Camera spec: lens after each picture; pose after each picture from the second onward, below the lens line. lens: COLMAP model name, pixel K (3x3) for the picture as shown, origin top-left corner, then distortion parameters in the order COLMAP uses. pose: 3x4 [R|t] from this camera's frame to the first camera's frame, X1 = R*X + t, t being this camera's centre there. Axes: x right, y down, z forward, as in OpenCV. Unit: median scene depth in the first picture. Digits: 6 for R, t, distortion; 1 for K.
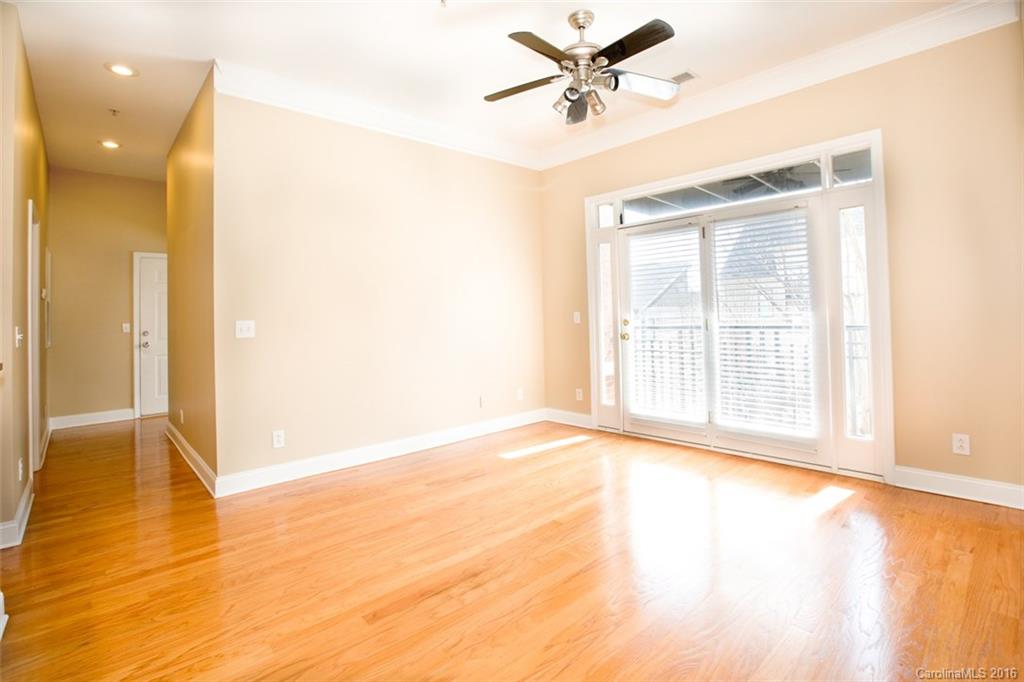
lens RADIAL K [[477.3, 0, 511.1], [0, 477.3, 304.5], [0, 0, 1]] dist [-0.024503, 0.001846]
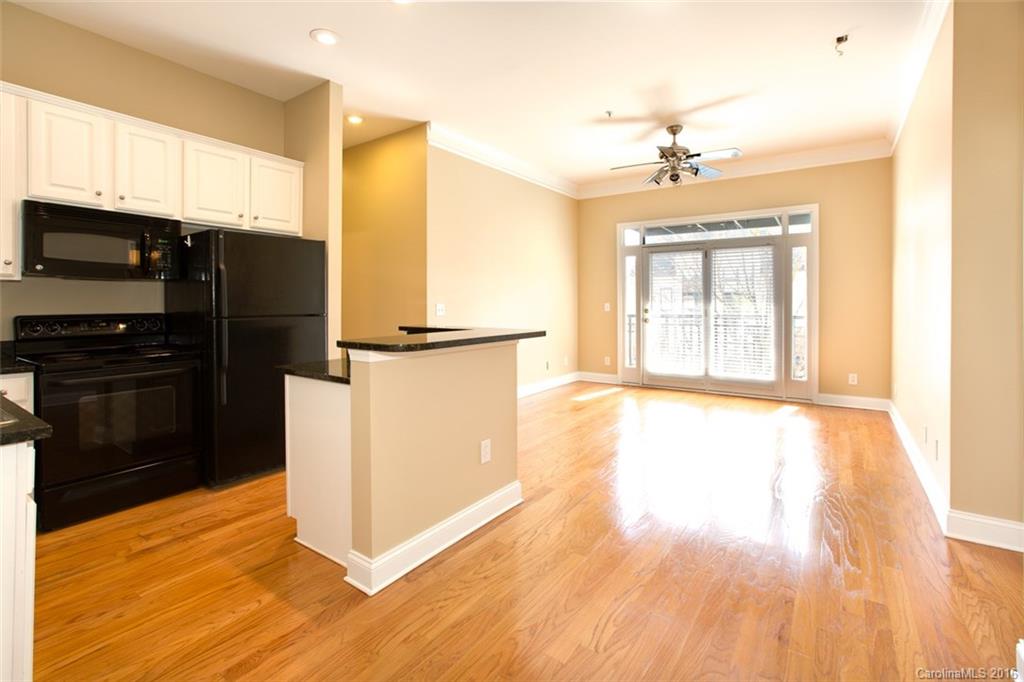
lens RADIAL K [[477.3, 0, 476.9], [0, 477.3, 305.9], [0, 0, 1]] dist [-0.024503, 0.001846]
pose [[0.981552, 0.023588, 0.189734, -0.563105], [-0.027426, 0.999468, 0.017630, 0.009981], [-0.189217, -0.022508, 0.981677, -0.355541]]
